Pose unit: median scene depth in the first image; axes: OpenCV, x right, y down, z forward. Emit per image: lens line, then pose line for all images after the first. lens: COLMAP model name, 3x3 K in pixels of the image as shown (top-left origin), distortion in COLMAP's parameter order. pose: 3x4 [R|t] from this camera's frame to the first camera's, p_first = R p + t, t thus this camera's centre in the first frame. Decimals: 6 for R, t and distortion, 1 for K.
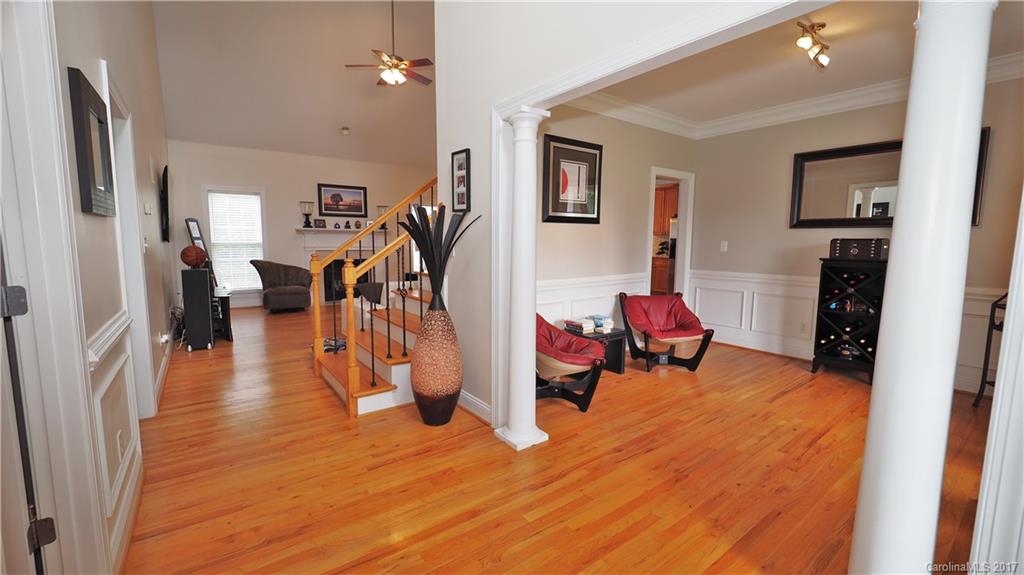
lens RADIAL K [[417.4, 0, 510.3], [0, 417.4, 285.6], [0, 0, 1]] dist [-0.010545, -0.000349]
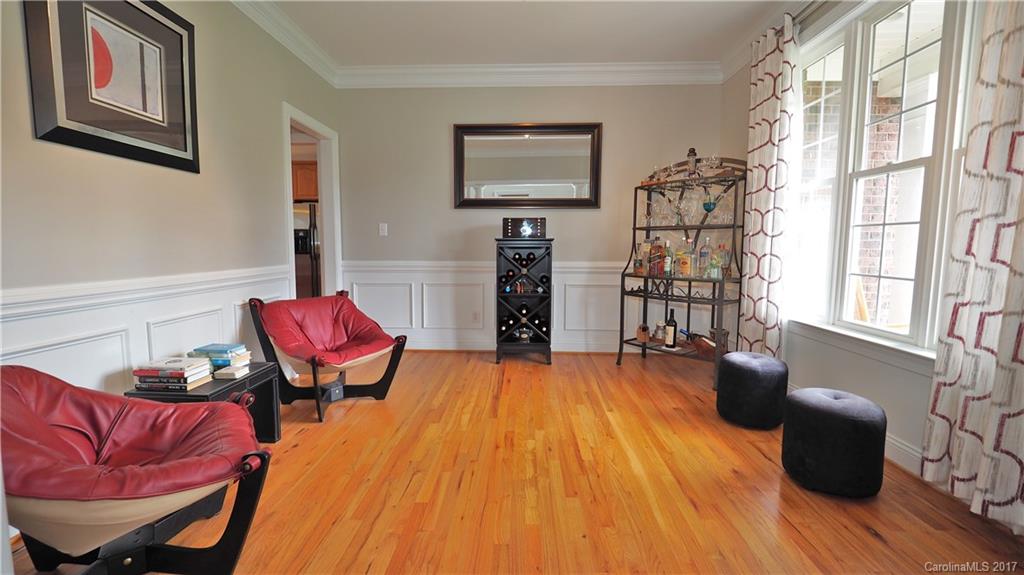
lens RADIAL K [[417.4, 0, 509.2], [0, 417.4, 282.7], [0, 0, 1]] dist [-0.010545, -0.000349]
pose [[0.630506, -0.071132, 0.772918, 0.047077], [0.082733, 0.996278, 0.024199, 0.011494], [-0.771762, 0.048688, 0.634044, 0.392006]]
